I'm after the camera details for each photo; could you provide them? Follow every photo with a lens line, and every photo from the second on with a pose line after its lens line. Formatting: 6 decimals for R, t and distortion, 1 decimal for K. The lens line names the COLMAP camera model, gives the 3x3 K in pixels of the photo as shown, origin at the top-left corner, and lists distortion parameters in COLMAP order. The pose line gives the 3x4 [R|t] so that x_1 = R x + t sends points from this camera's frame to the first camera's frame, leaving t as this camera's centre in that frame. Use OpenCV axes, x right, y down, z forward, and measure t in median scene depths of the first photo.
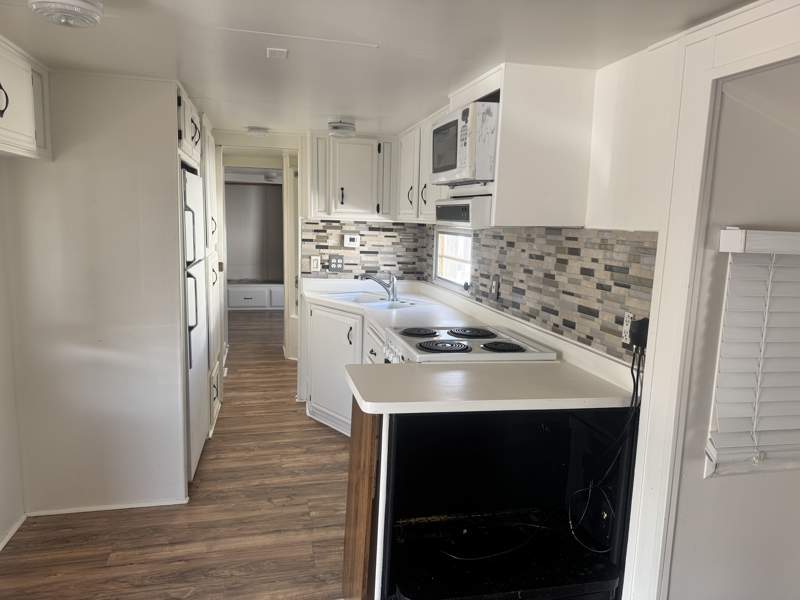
lens RADIAL K [[566.7, 0, 400.0], [0, 566.7, 300.0], [0, 0, 1]] dist [0.052067, -0.078160]
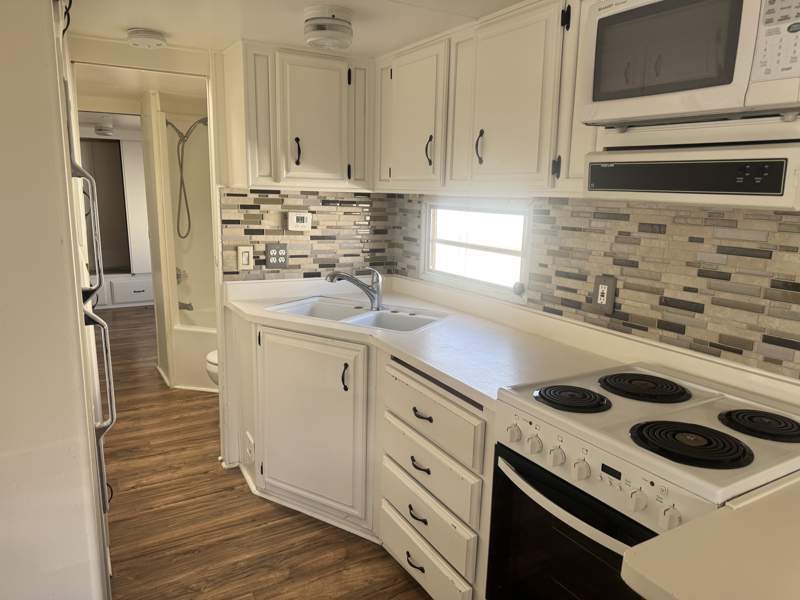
lens RADIAL K [[566.7, 0, 400.0], [0, 566.7, 300.0], [0, 0, 1]] dist [0.052067, -0.078160]
pose [[0.953698, -0.064390, 0.293793, -0.176216], [0.047376, 0.996781, 0.064671, -0.050366], [-0.297012, -0.047758, 0.953679, 0.330210]]
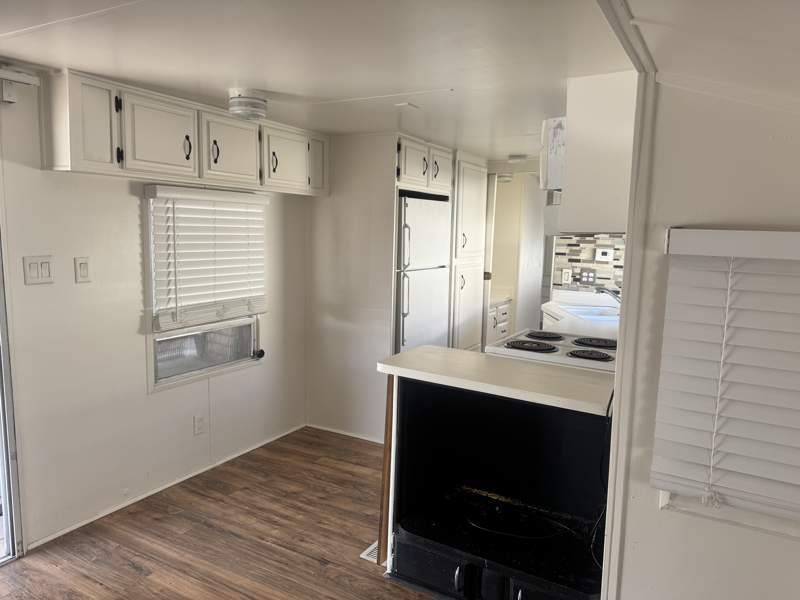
lens RADIAL K [[559.8, 0, 380.1], [0, 559.8, 300.0], [0, 0, 1]] dist [0.073213, -0.075517]
pose [[0.713626, 0.069768, -0.697044, 0.337676], [-0.096564, 0.995326, 0.000763, 0.012510], [0.693840, 0.066765, 0.717028, 0.016150]]
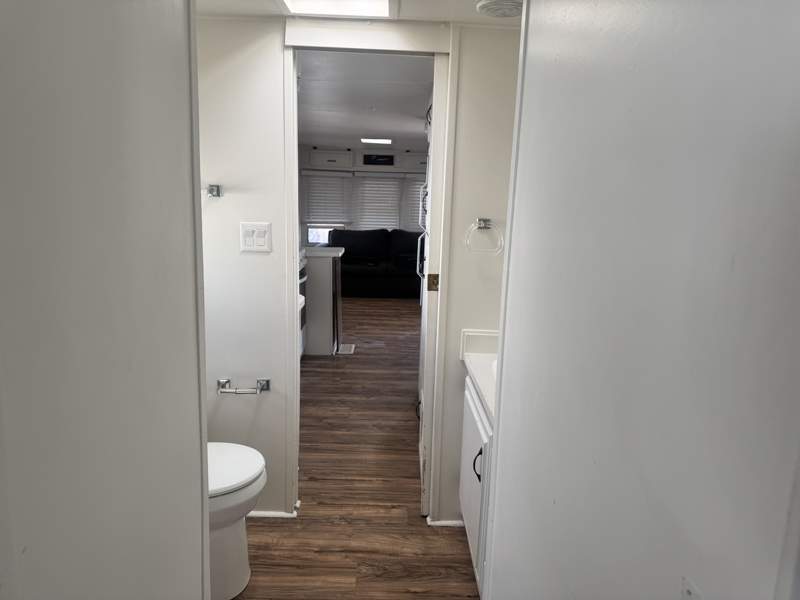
lens RADIAL K [[566.7, 0, 400.0], [0, 566.7, 300.0], [0, 0, 1]] dist [0.052067, -0.078160]
pose [[-0.975131, -0.094300, 0.200567, -0.391610], [-0.026671, 0.948319, 0.316194, -0.210232], [-0.220018, 0.302982, -0.927251, 1.501662]]
